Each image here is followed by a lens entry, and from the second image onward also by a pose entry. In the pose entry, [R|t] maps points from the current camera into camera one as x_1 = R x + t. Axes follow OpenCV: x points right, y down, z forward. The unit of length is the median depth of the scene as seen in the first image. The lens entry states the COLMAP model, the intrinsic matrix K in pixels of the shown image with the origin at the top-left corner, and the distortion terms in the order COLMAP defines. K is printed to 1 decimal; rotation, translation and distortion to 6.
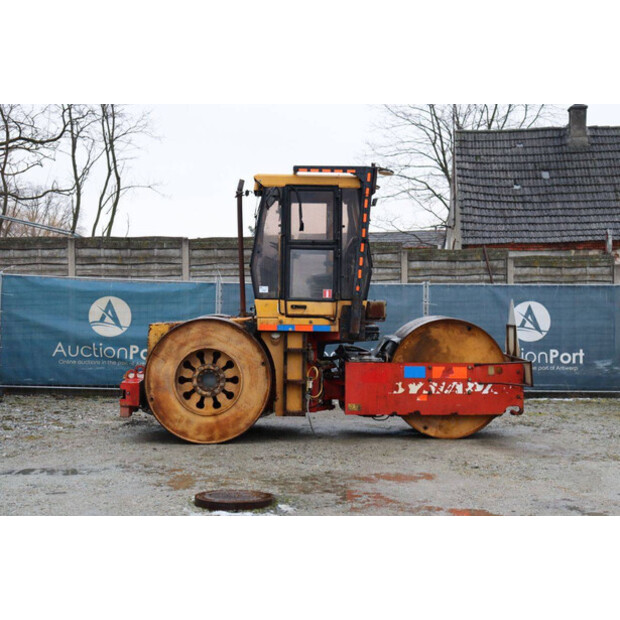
lens RADIAL K [[1027.2, 0, 313.8], [0, 1027.2, 312.9], [0, 0, 1]] dist [0.195901, 0.000000]
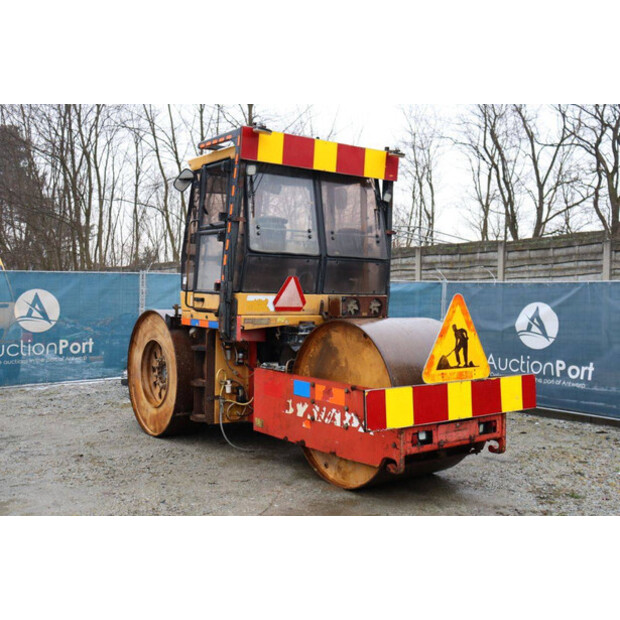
lens RADIAL K [[699.2, 0, 318.0], [0, 699.2, 318.6], [0, 0, 1]] dist [-0.017799, 0.000000]
pose [[0.561188, 0.030299, -0.827134, 0.518272], [-0.031259, 0.999393, 0.015400, -0.001816], [0.827098, 0.017213, 0.561794, 0.711626]]
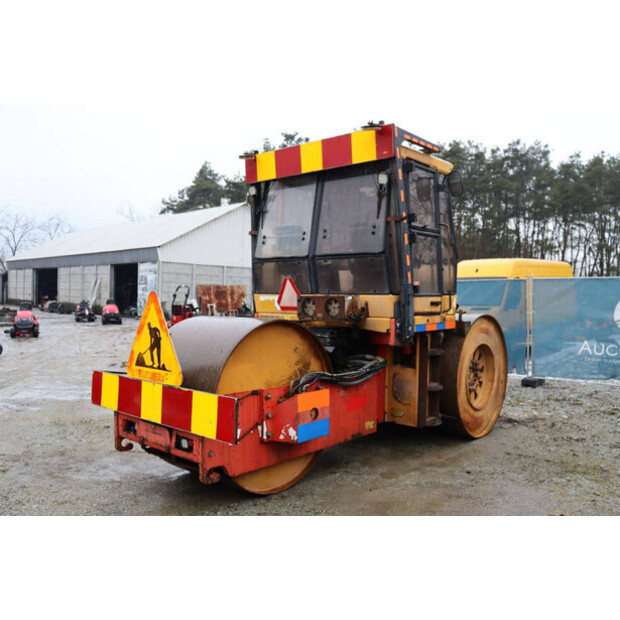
lens RADIAL K [[536.5, 0, 312.4], [0, 536.5, 316.9], [0, 0, 1]] dist [-0.075274, 0.005841]
pose [[-0.685976, 0.020010, -0.727349, 0.369209], [-0.027310, 0.998209, 0.053218, -0.017816], [0.727112, 0.056371, -0.684201, 1.333987]]
